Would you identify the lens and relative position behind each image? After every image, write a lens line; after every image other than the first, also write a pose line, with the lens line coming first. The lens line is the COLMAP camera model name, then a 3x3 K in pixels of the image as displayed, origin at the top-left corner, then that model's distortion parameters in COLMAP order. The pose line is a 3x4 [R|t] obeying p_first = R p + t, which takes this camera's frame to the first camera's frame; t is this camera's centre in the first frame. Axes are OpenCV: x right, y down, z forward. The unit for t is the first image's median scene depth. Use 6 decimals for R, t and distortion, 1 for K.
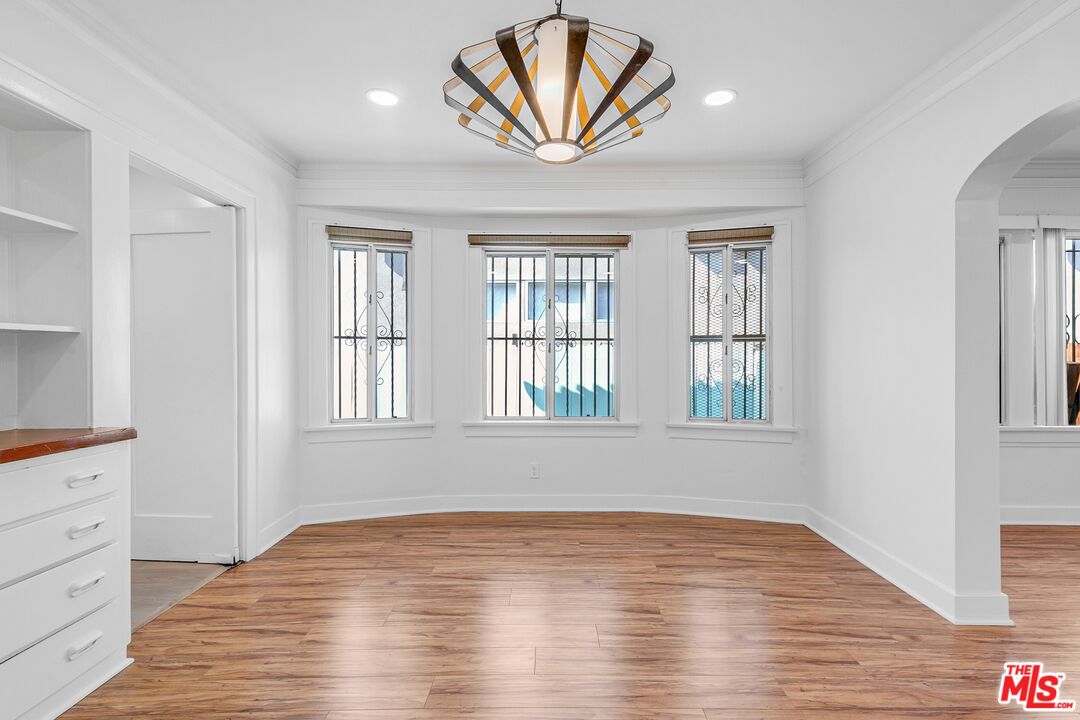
lens RADIAL K [[489.0, 0, 543.8], [0, 489.0, 363.2], [0, 0, 1]] dist [0.007900, -0.000883]
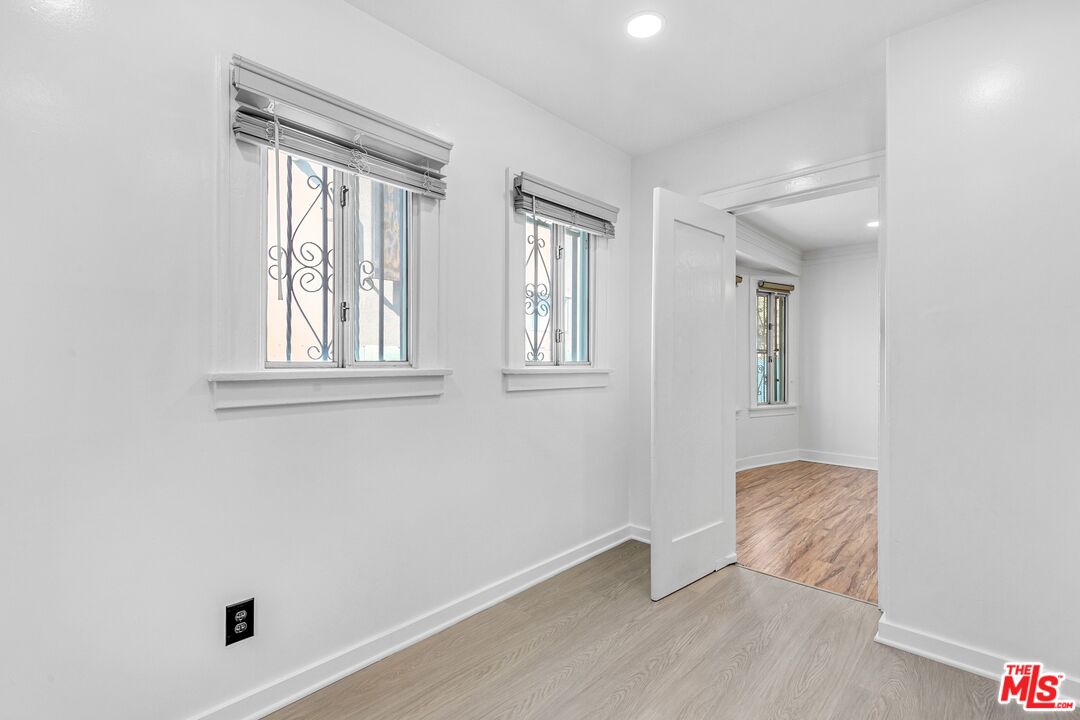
lens RADIAL K [[489.0, 0, 543.8], [0, 489.0, 363.2], [0, 0, 1]] dist [0.007900, -0.000883]
pose [[0.686708, 0.009883, 0.726866, -1.600170], [-0.000238, 0.999911, -0.013370, 0.010688], [-0.726934, 0.009008, 0.686649, 0.561601]]
